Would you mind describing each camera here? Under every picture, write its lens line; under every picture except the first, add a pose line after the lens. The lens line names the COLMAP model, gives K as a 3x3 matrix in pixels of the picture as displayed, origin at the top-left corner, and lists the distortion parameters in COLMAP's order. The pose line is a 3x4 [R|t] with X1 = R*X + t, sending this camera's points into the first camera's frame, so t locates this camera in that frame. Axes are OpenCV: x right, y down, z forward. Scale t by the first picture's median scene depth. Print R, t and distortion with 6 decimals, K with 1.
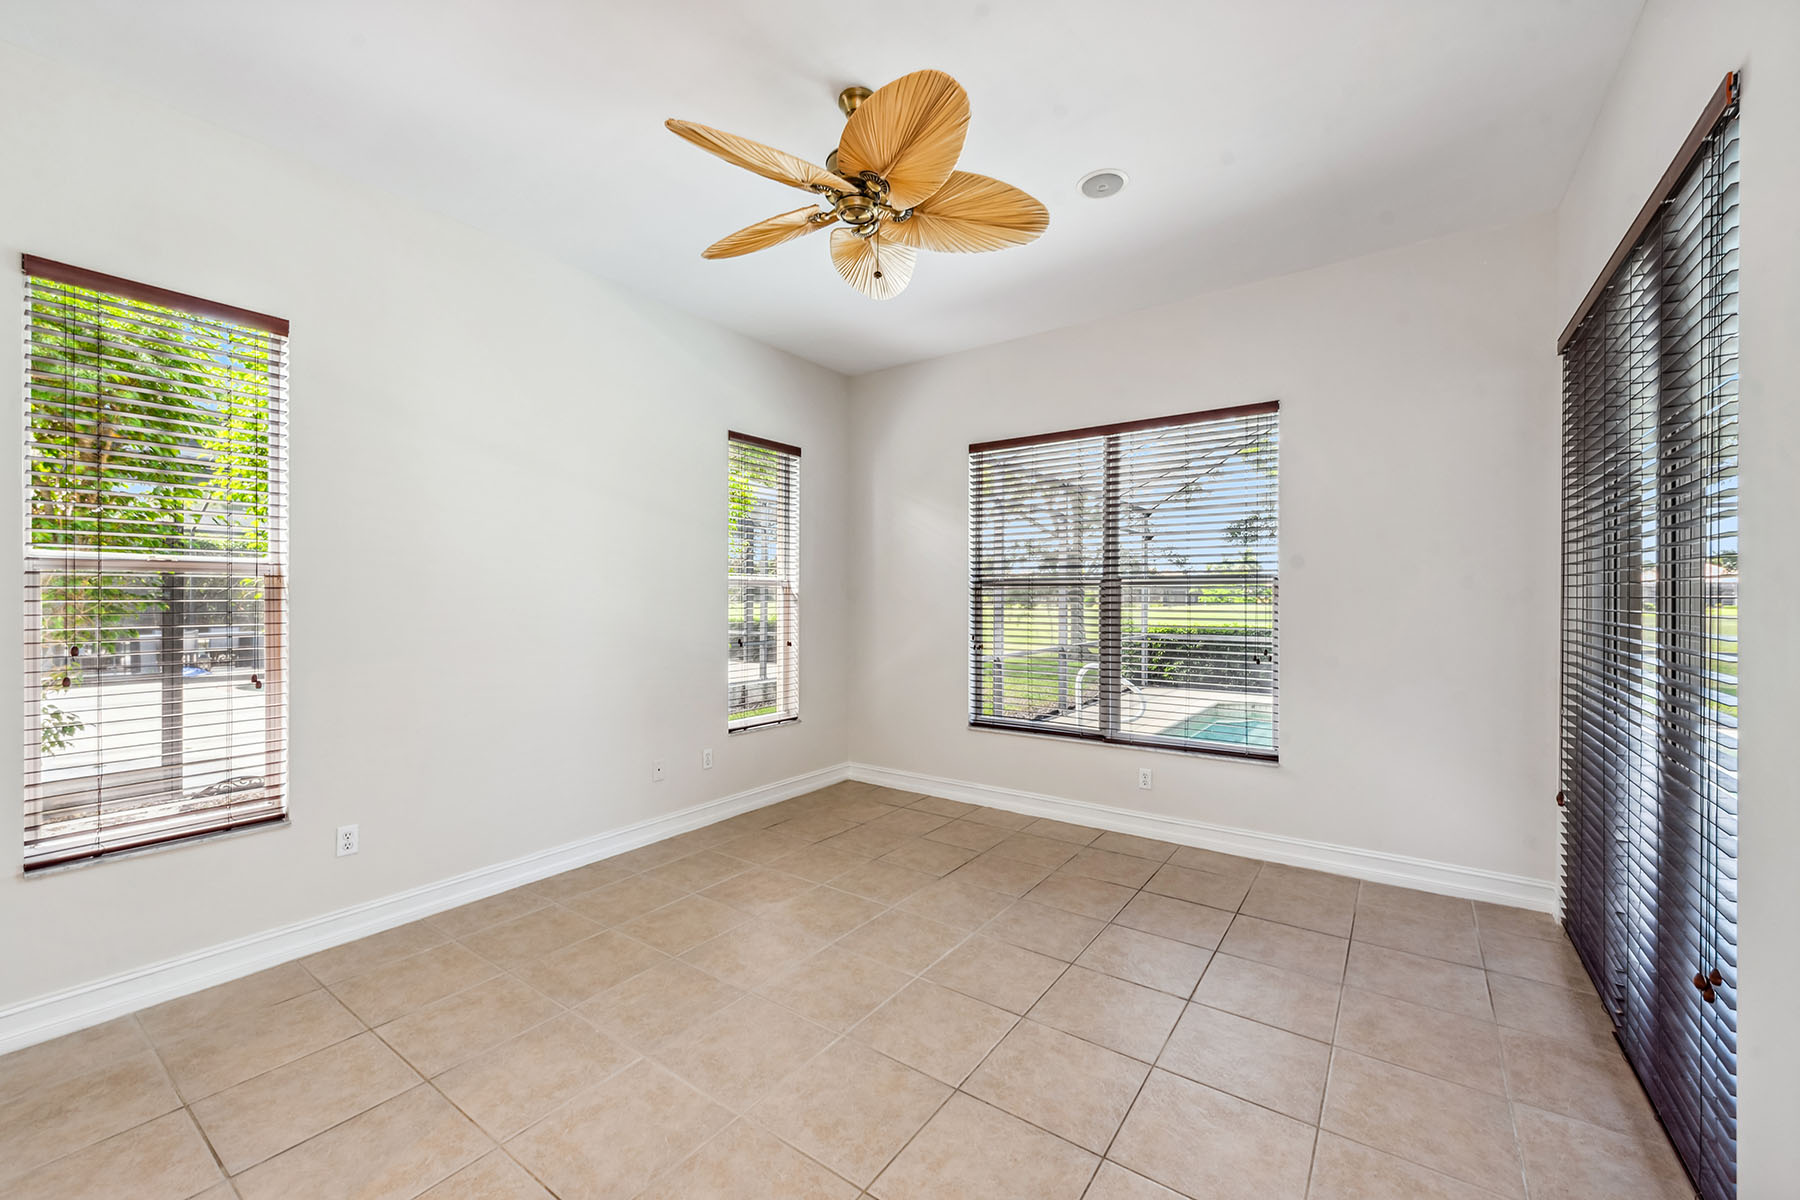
lens RADIAL K [[704.8, 0, 904.7], [0, 704.8, 600.5], [0, 0, 1]] dist [0.001820, 0.000381]
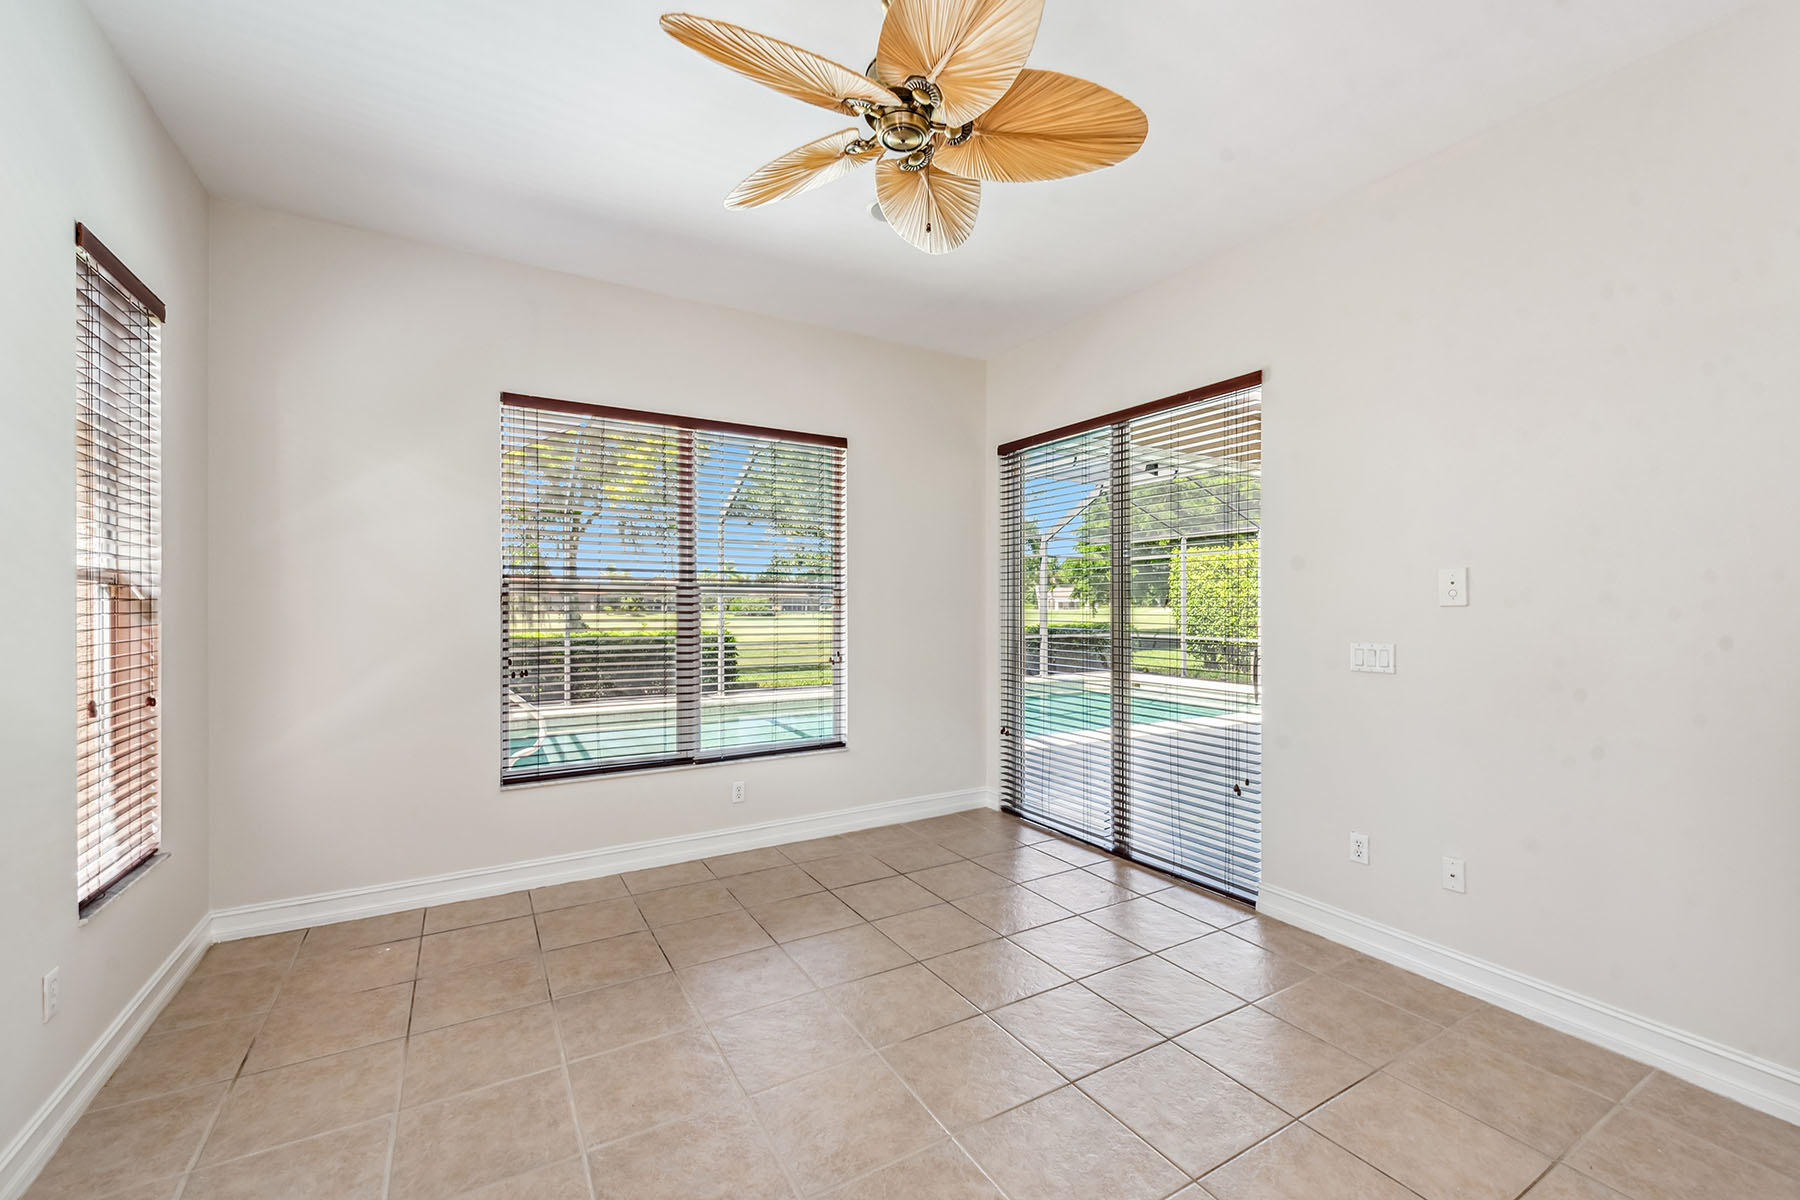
lens RADIAL K [[721.8, 0, 911.3], [0, 721.8, 604.6], [0, 0, 1]] dist [0.007916, -0.001904]
pose [[0.415684, 0.001611, 0.909508, -0.475146], [0.004834, 0.999980, -0.003980, -0.000727], [-0.909496, 0.006051, 0.415668, 0.371376]]
